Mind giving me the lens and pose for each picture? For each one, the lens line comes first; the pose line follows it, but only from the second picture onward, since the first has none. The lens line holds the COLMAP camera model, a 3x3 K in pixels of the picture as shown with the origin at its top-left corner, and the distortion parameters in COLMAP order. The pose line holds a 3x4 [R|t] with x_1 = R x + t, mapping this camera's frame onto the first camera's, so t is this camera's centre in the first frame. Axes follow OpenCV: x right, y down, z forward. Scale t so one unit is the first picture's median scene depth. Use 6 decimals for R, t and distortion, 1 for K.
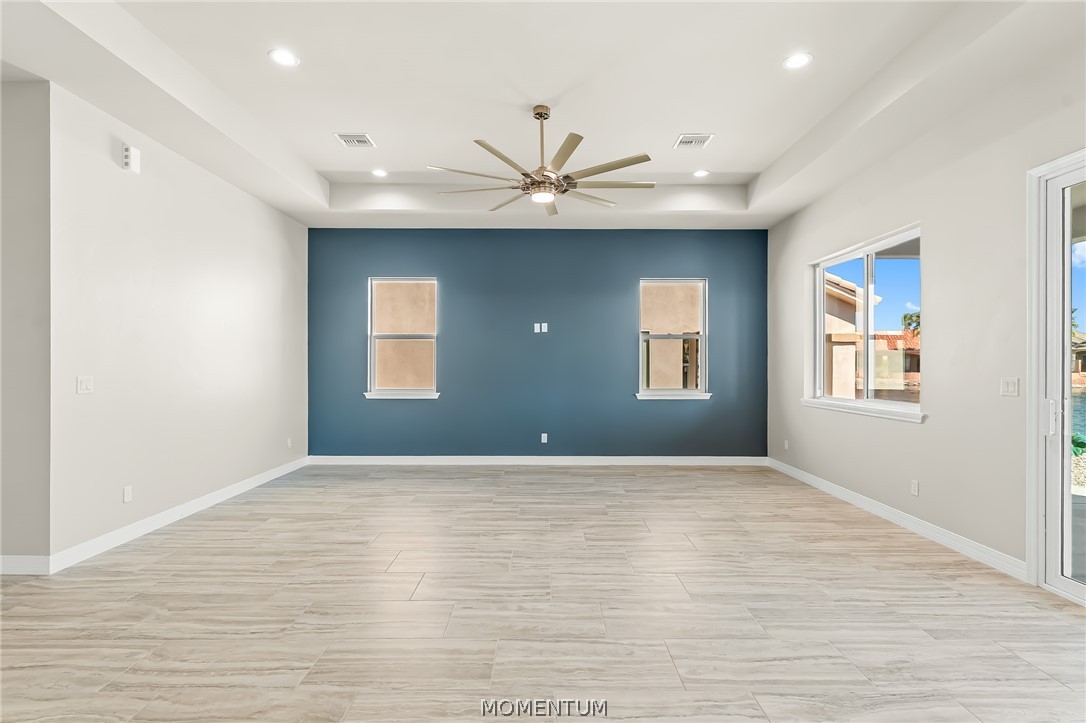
lens RADIAL K [[522.6, 0, 546.0], [0, 522.6, 362.0], [0, 0, 1]] dist [0.002589, -0.000299]
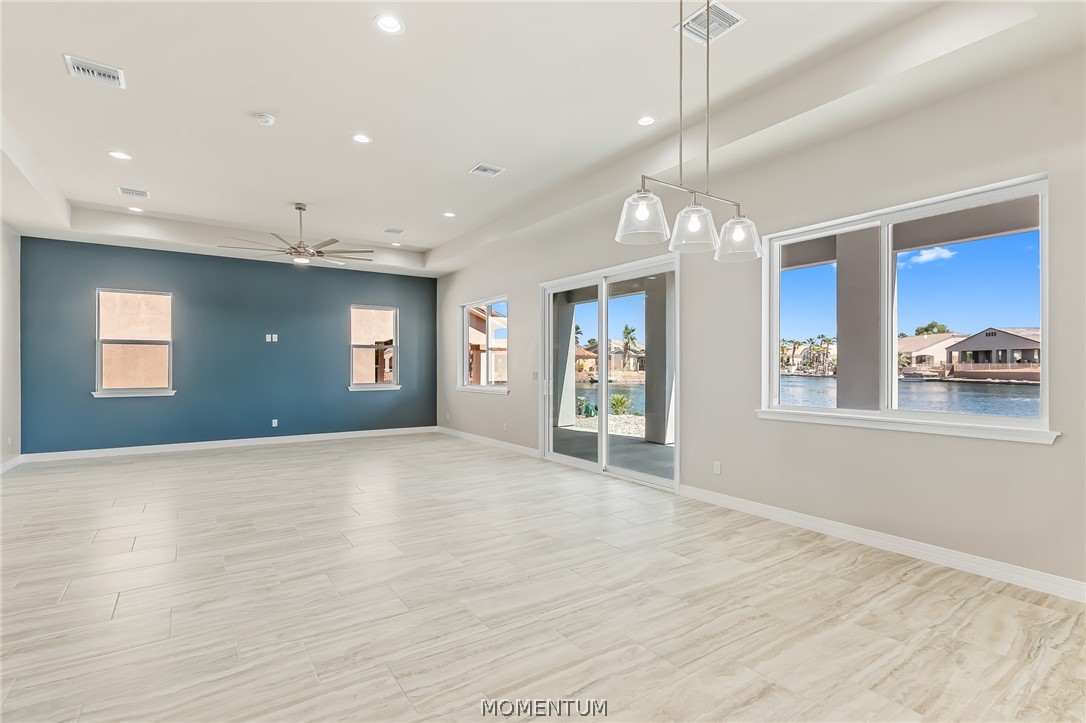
lens RADIAL K [[520.8, 0, 543.9], [0, 520.8, 364.7], [0, 0, 1]] dist [0.004904, 0.000213]
pose [[0.827195, -0.001136, 0.561913, -0.224790], [-0.000190, 0.999997, 0.002301, -0.002915], [-0.561915, -0.002010, 0.827193, -0.563446]]
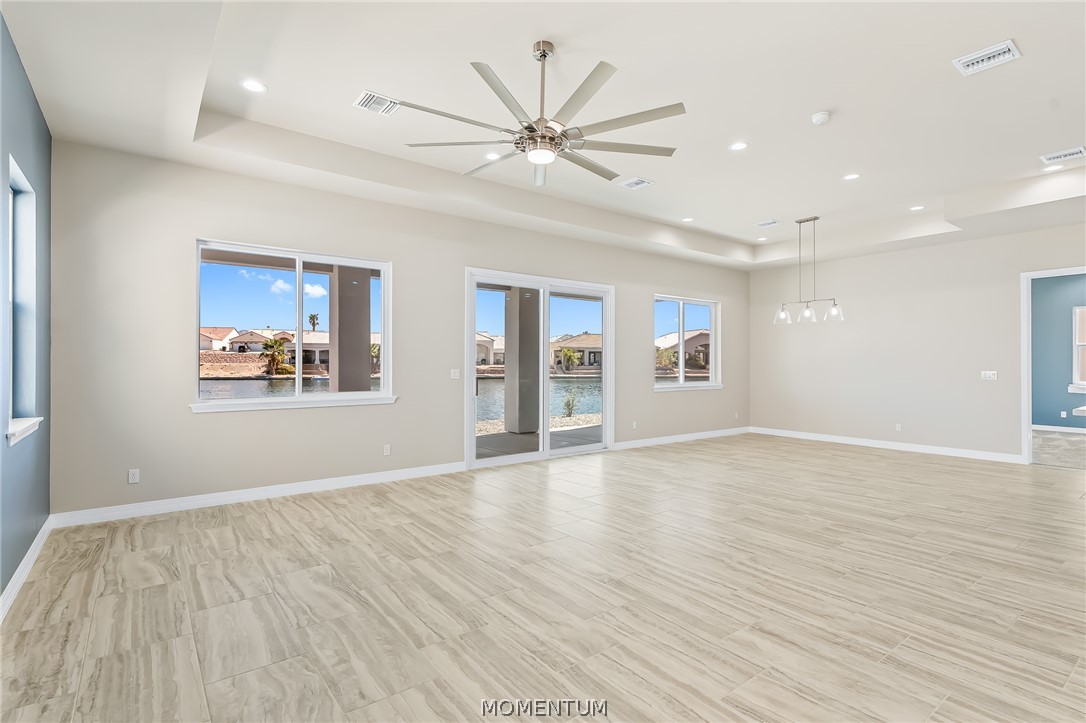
lens RADIAL K [[522.6, 0, 546.0], [0, 522.6, 362.0], [0, 0, 1]] dist [0.002589, -0.000299]
pose [[-0.600858, -0.000758, 0.799355, -0.519719], [-0.007680, 0.999959, -0.004826, 0.005311], [-0.799319, -0.009039, -0.600840, 1.170750]]
